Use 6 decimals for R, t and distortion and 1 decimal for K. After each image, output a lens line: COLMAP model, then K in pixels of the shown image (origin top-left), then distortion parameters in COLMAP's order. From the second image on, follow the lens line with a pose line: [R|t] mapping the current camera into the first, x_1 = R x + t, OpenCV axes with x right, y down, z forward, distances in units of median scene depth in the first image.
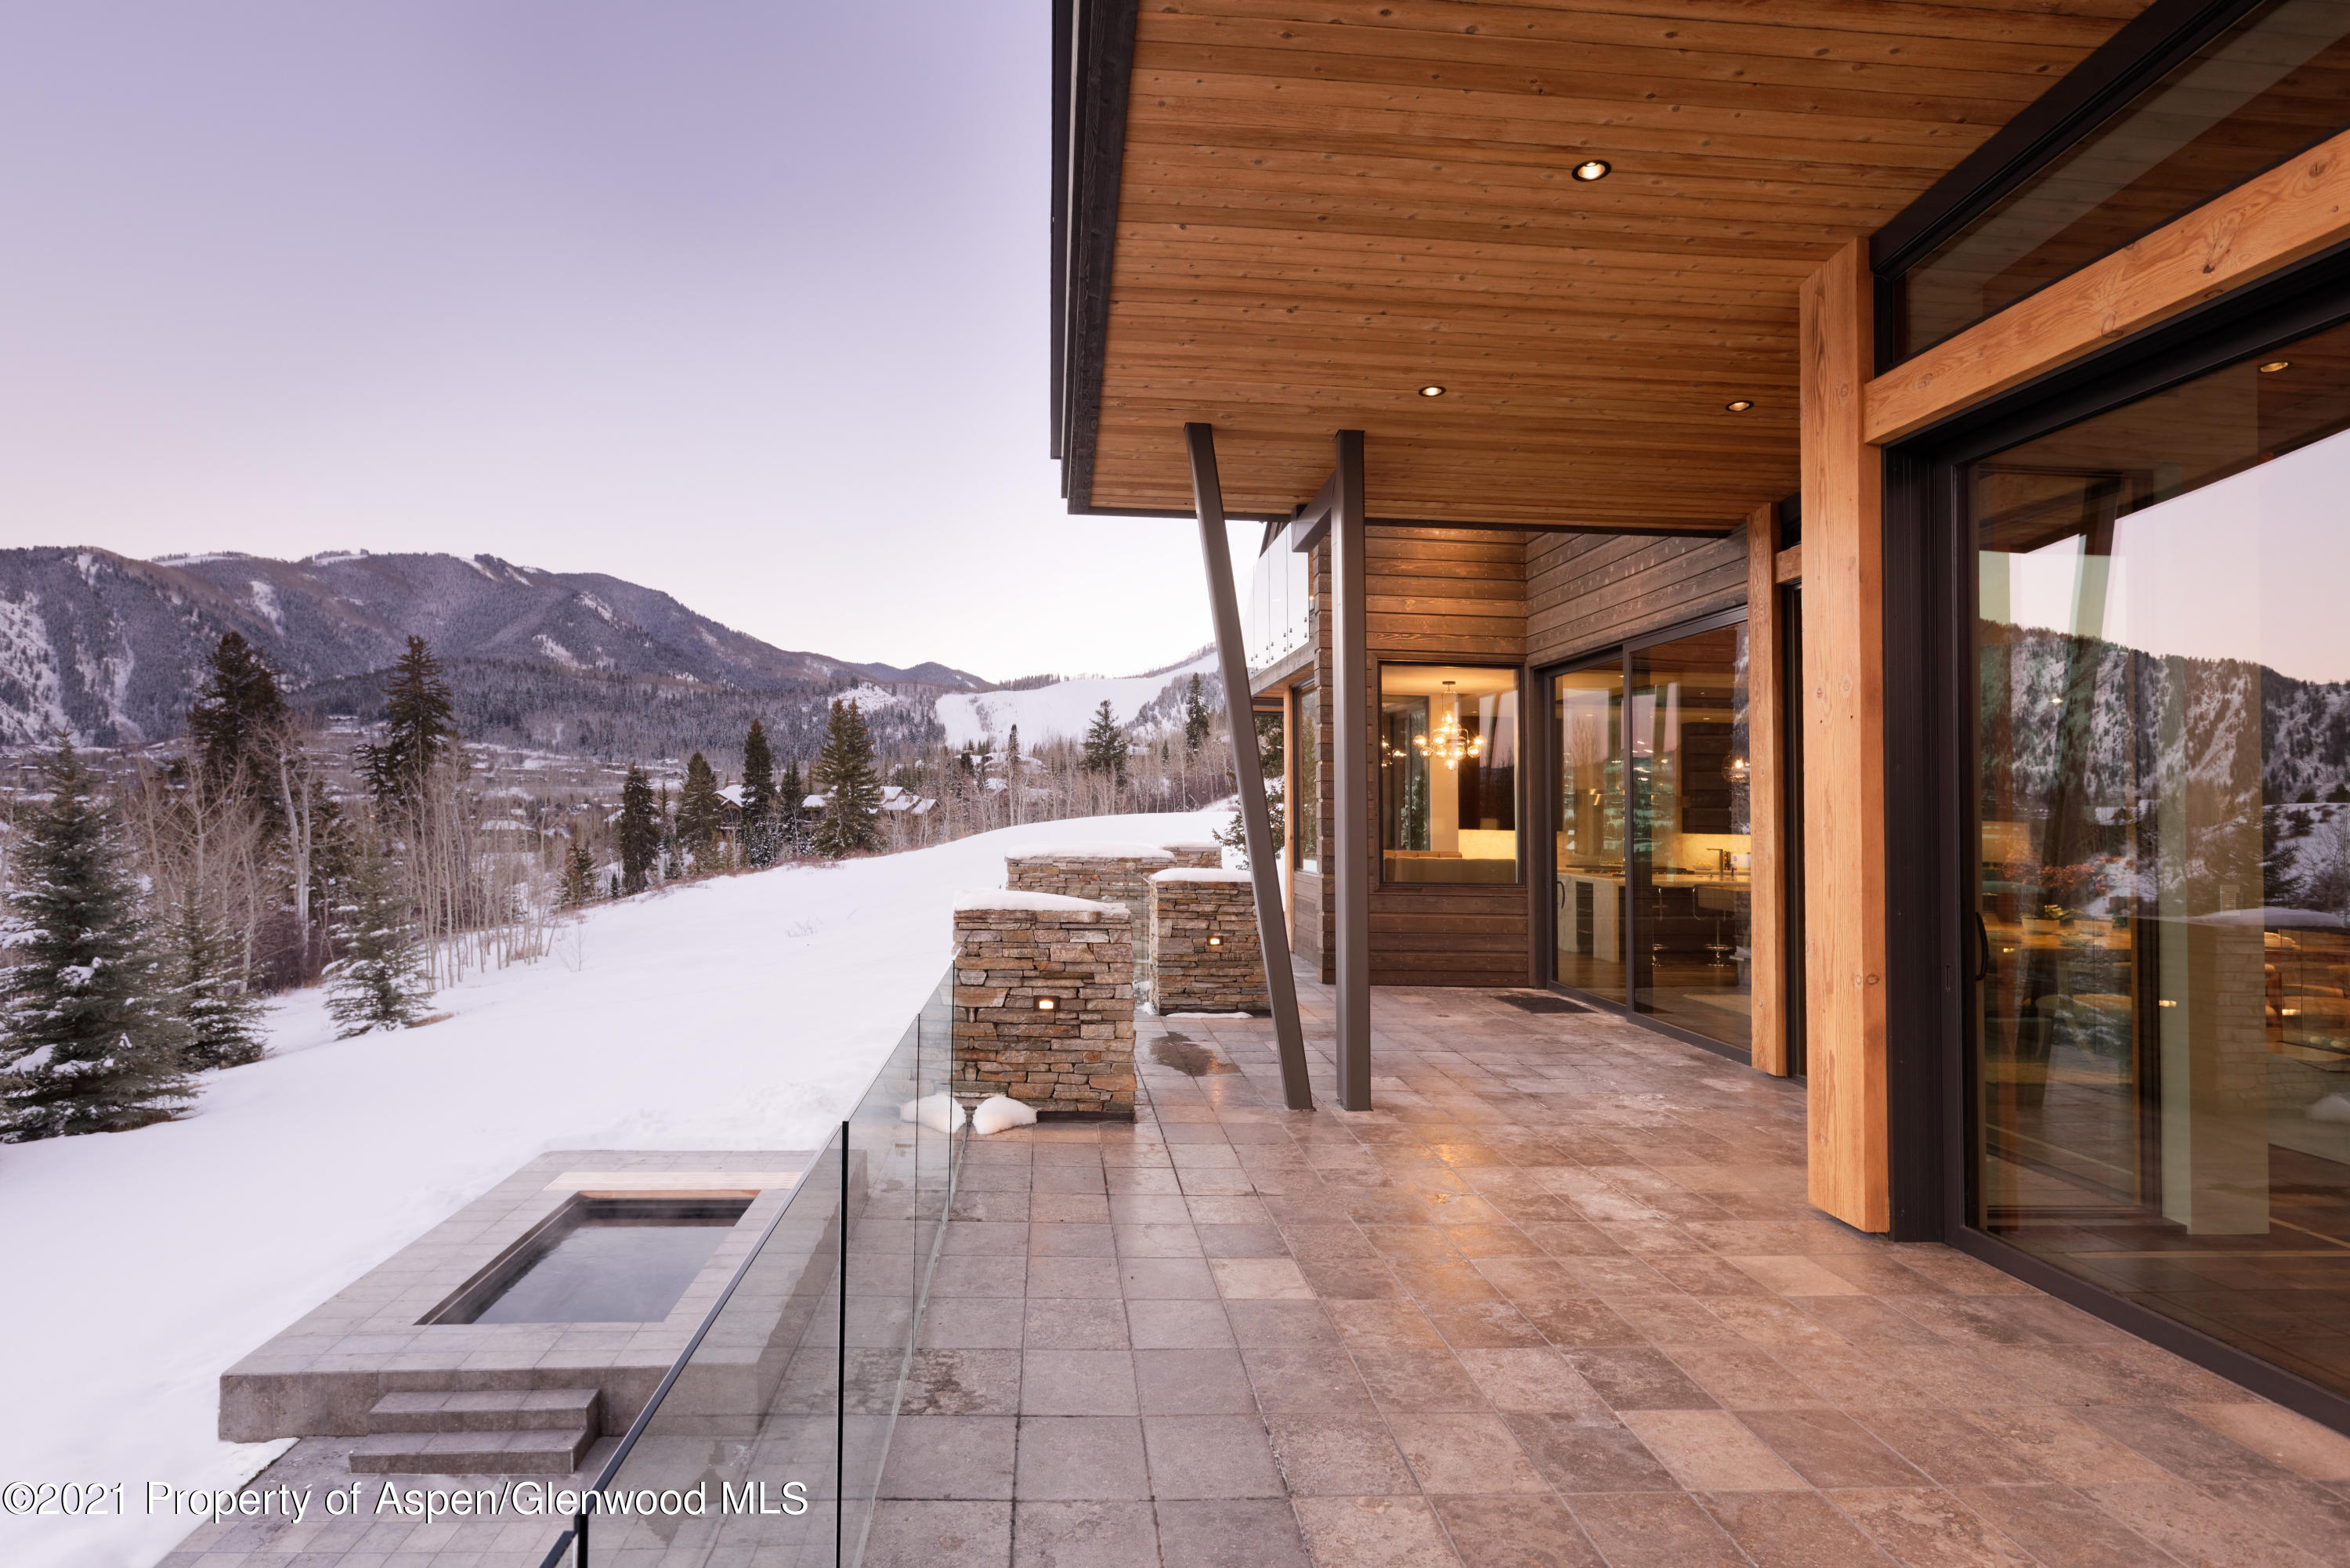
lens RADIAL K [[1373.5, 0, 1184.1], [0, 1373.5, 837.4], [0, 0, 1]] dist [0.005717, -0.002030]
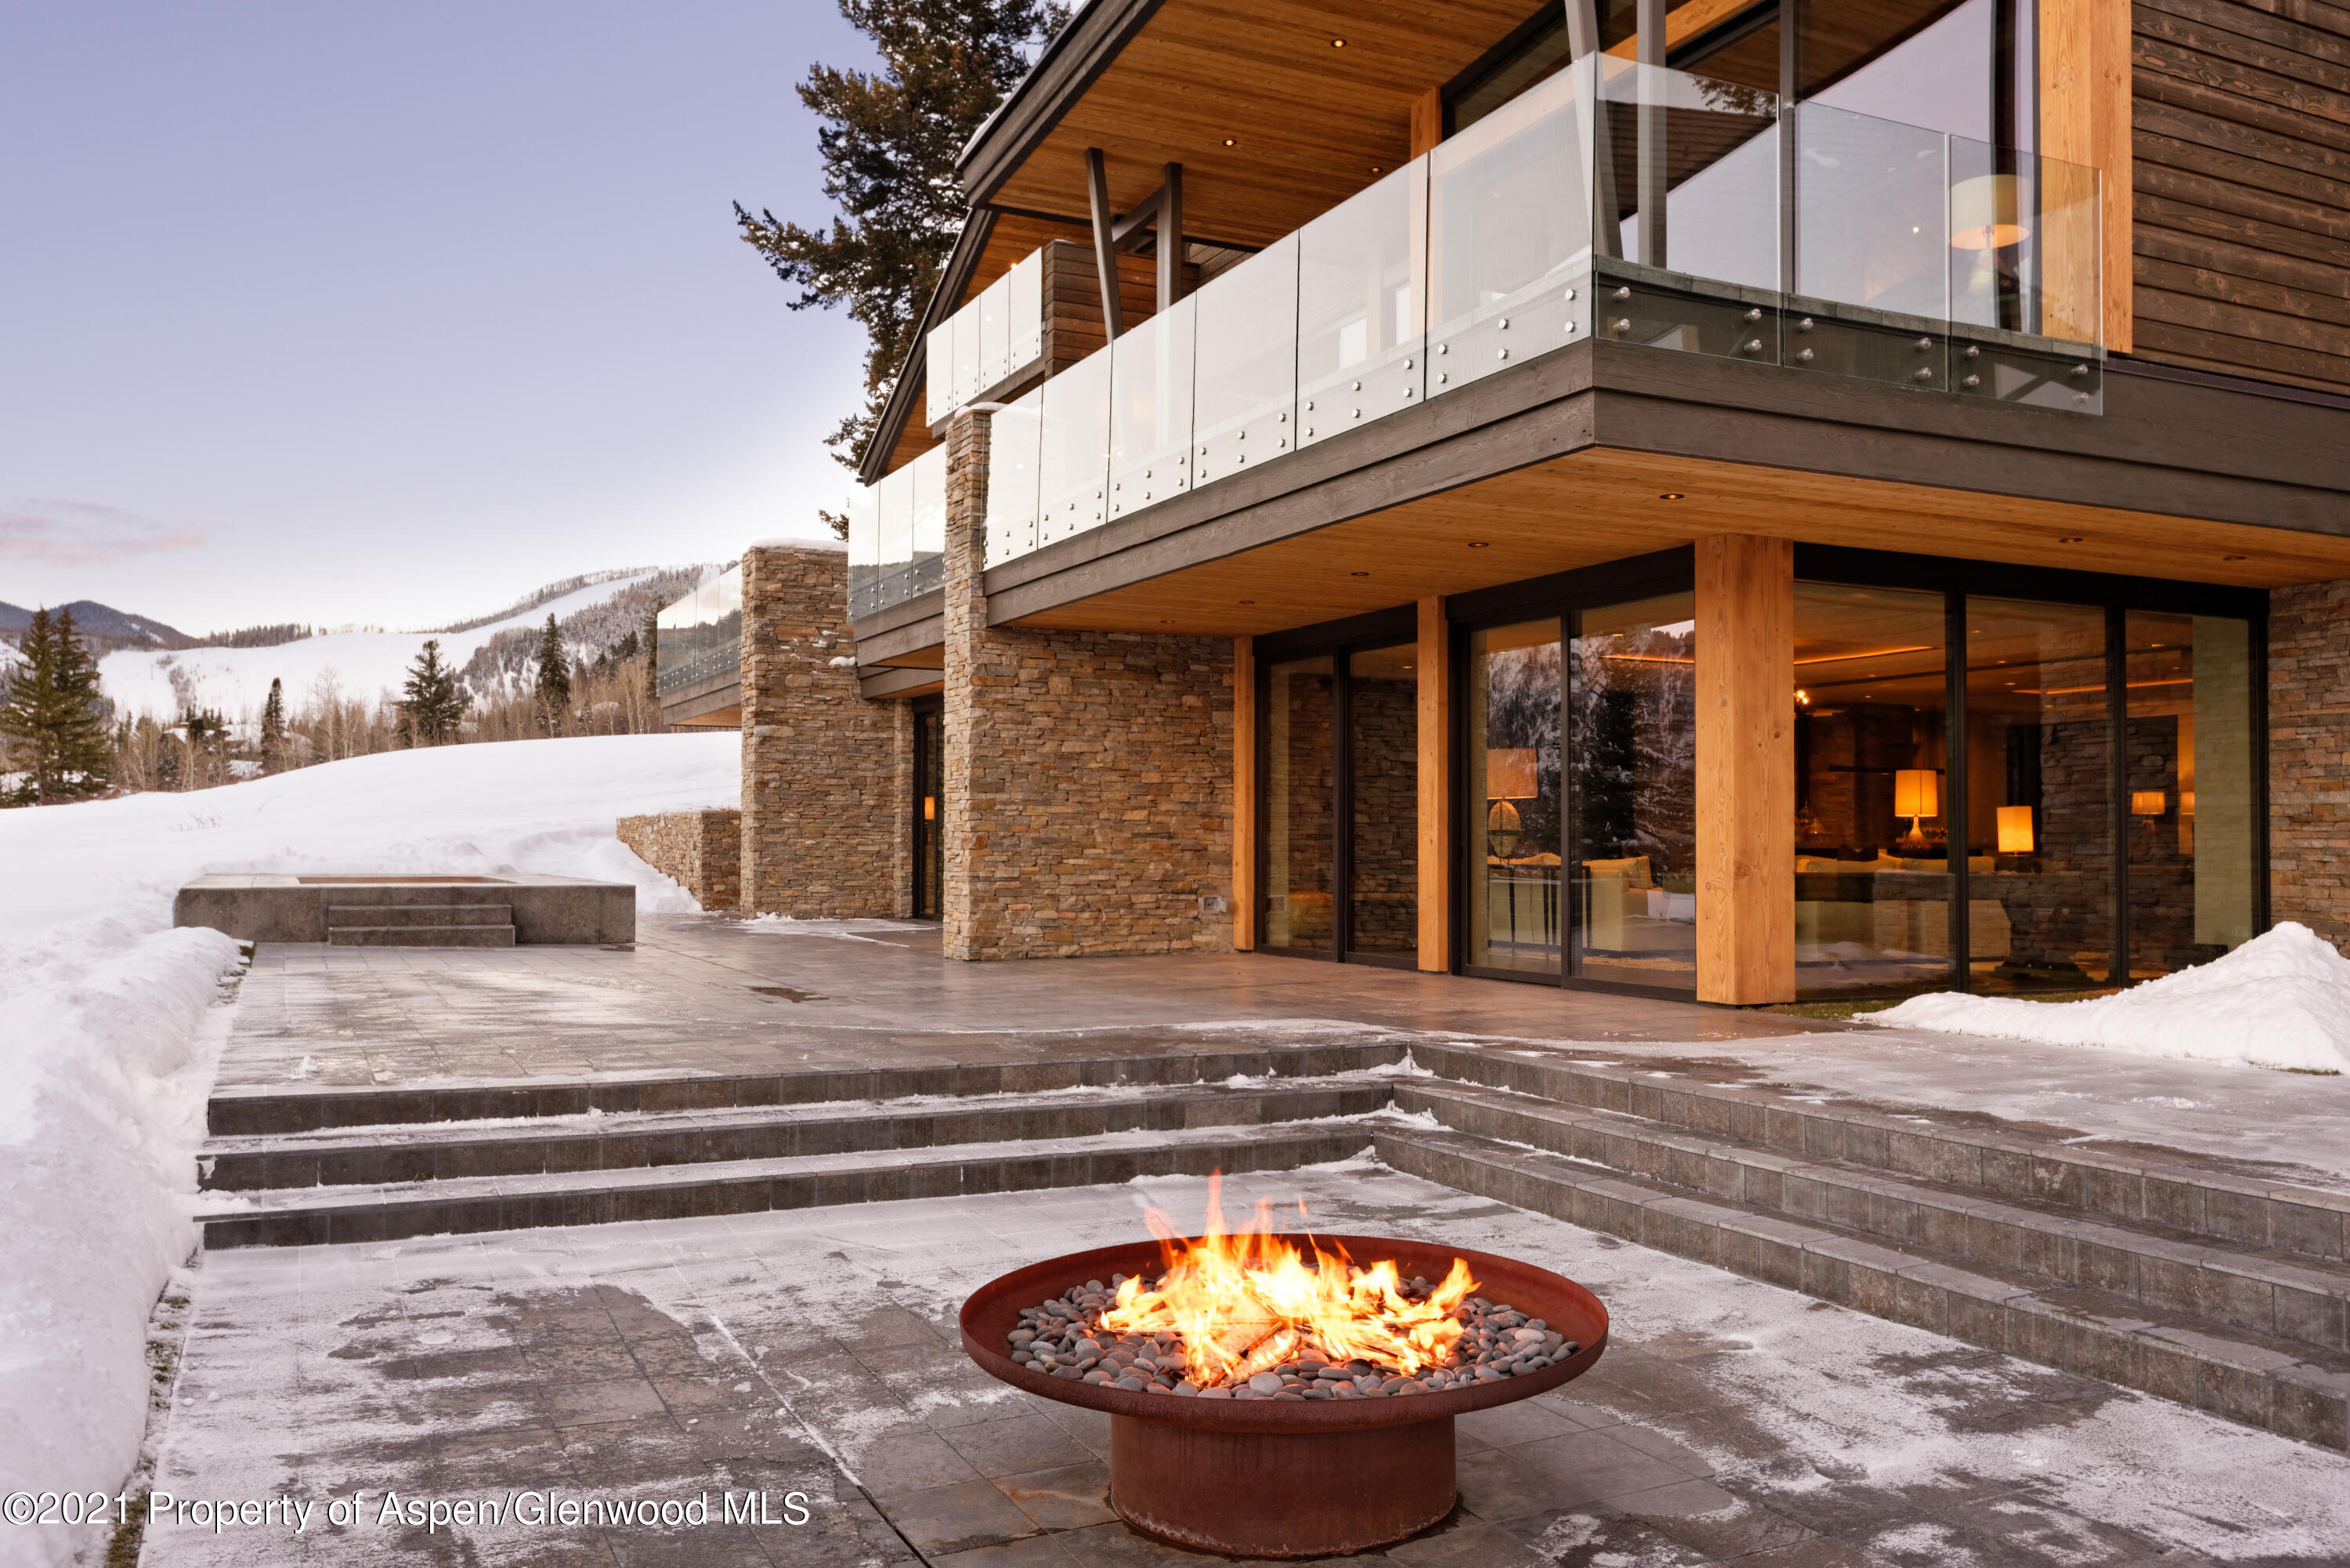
lens RADIAL K [[1880.2, 0, 1190.0], [0, 1880.2, 884.8], [0, 0, 1]] dist [0.006721, -0.000334]
pose [[0.939087, -0.019547, 0.343124, -0.608155], [0.016604, 0.999796, 0.011512, 0.518497], [-0.343279, -0.005114, 0.939220, -1.103826]]
